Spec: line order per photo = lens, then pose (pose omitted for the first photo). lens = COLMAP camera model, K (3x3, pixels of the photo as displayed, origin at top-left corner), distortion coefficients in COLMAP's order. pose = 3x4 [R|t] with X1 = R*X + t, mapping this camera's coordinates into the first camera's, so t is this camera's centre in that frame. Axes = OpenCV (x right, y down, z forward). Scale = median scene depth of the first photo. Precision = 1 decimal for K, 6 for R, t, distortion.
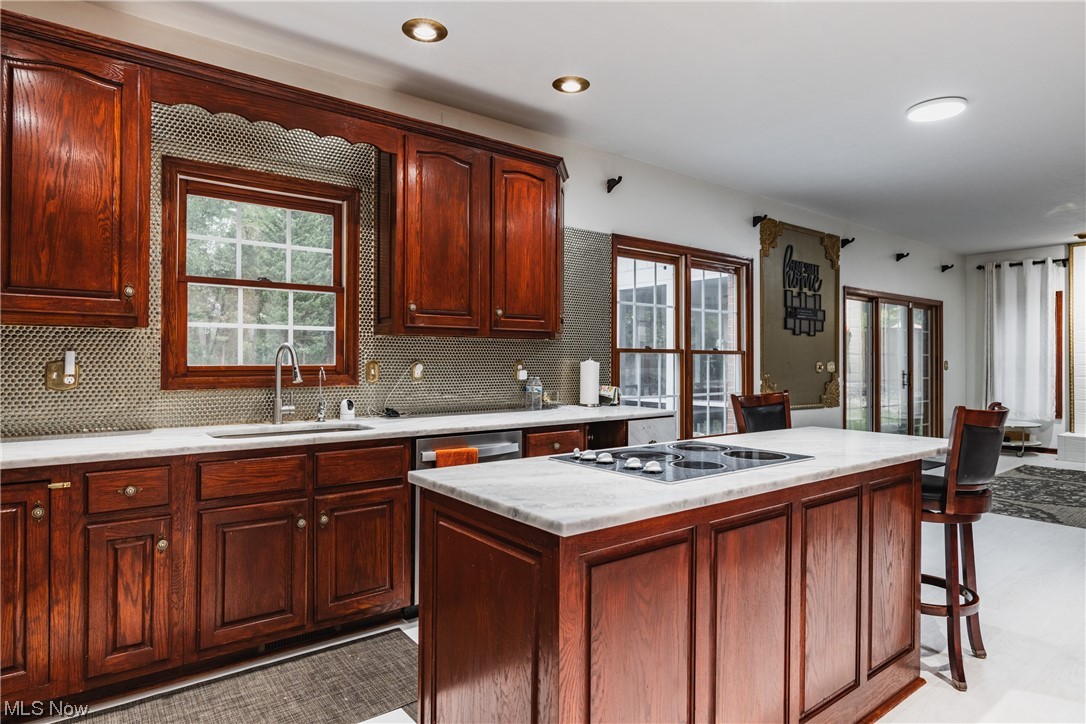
lens RADIAL K [[628.5, 0, 549.9], [0, 628.5, 358.8], [0, 0, 1]] dist [-0.009242, 0.002153]
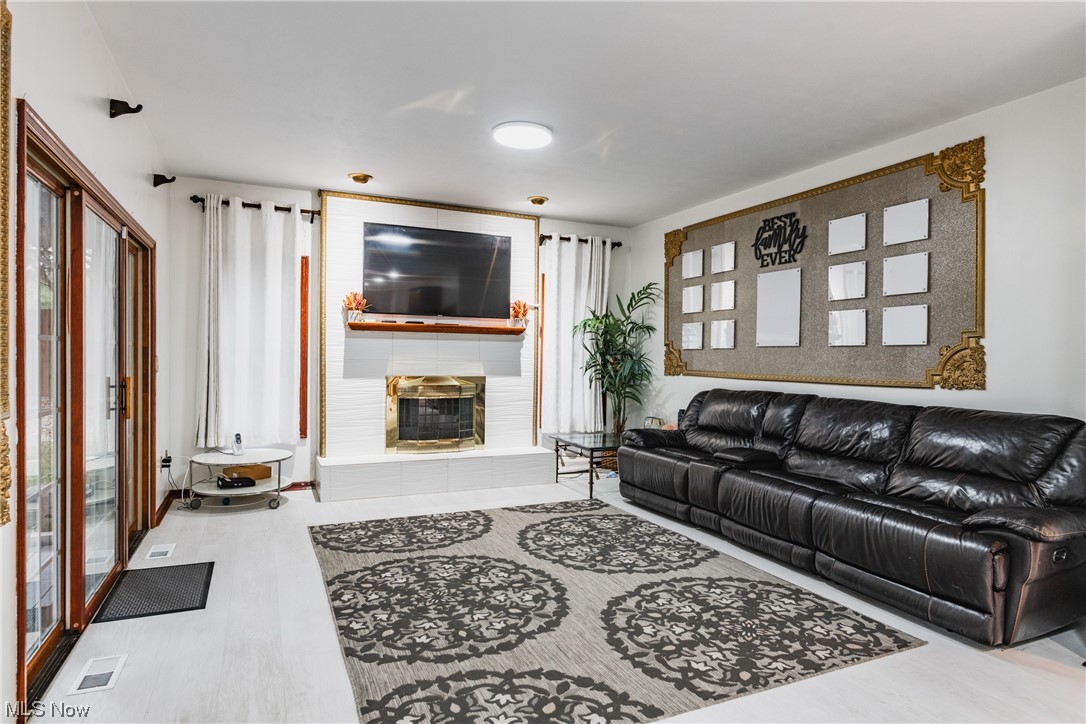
lens RADIAL K [[628.5, 0, 545.4], [0, 628.5, 358.8], [0, 0, 1]] dist [-0.009242, 0.002153]
pose [[0.219862, -0.009363, 0.975486, 0.186800], [-0.007509, 0.999908, 0.011290, -0.003324], [-0.975502, -0.009807, 0.219772, 0.575743]]
